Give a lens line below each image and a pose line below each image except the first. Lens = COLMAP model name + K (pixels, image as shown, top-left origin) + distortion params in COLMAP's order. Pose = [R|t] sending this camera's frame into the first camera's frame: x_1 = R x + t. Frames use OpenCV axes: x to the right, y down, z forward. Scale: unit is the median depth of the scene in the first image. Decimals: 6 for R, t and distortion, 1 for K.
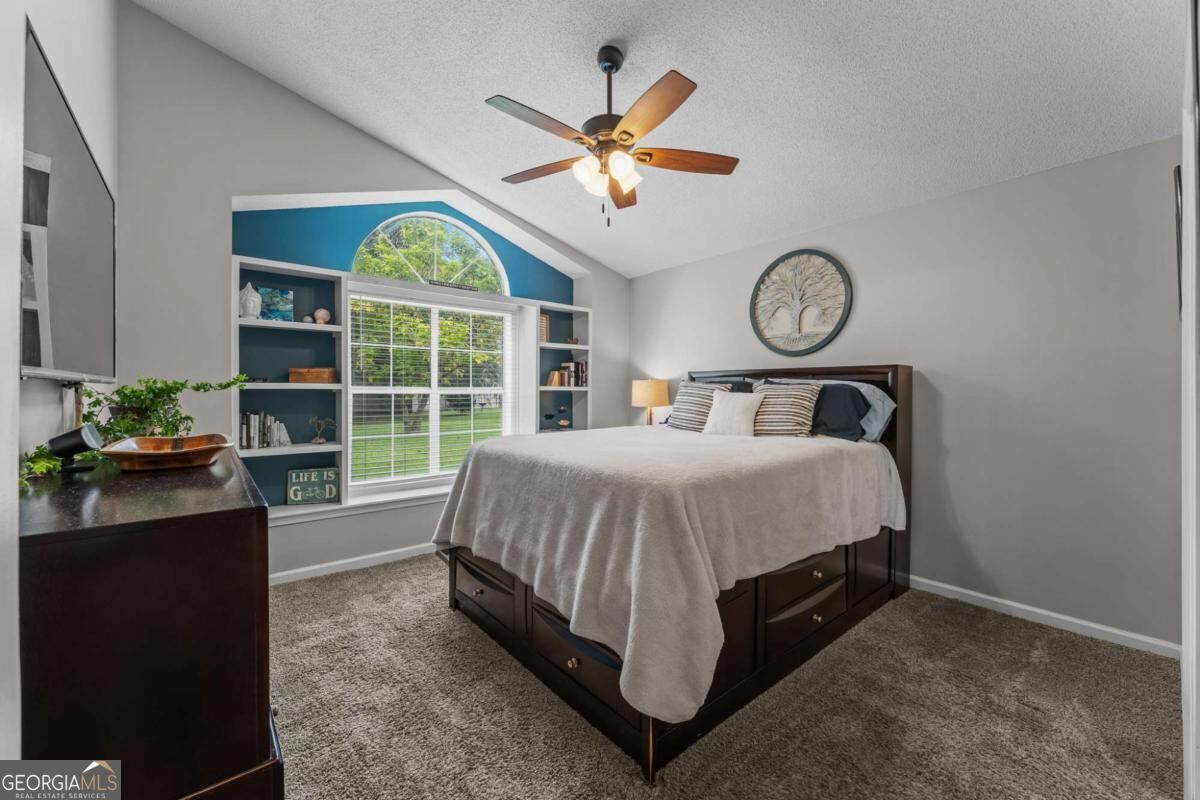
lens RADIAL K [[479.9, 0, 598.5], [0, 479.9, 397.0], [0, 0, 1]] dist [-0.000679, -0.000235]
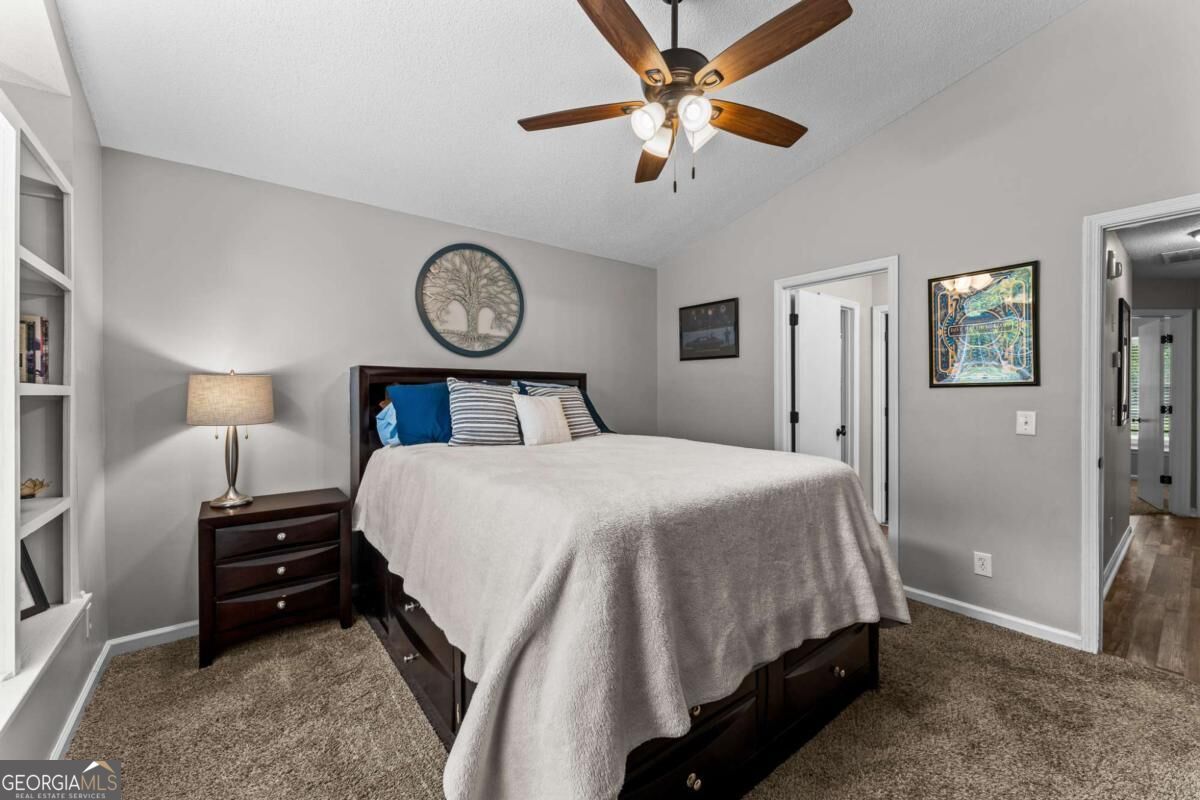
lens RADIAL K [[479.9, 0, 598.5], [0, 479.9, 397.0], [0, 0, 1]] dist [-0.000679, -0.000235]
pose [[0.026402, -0.011470, 0.999586, -0.539645], [0.013220, 0.999851, 0.011124, -0.014052], [-0.999564, 0.012920, 0.026550, 0.753974]]
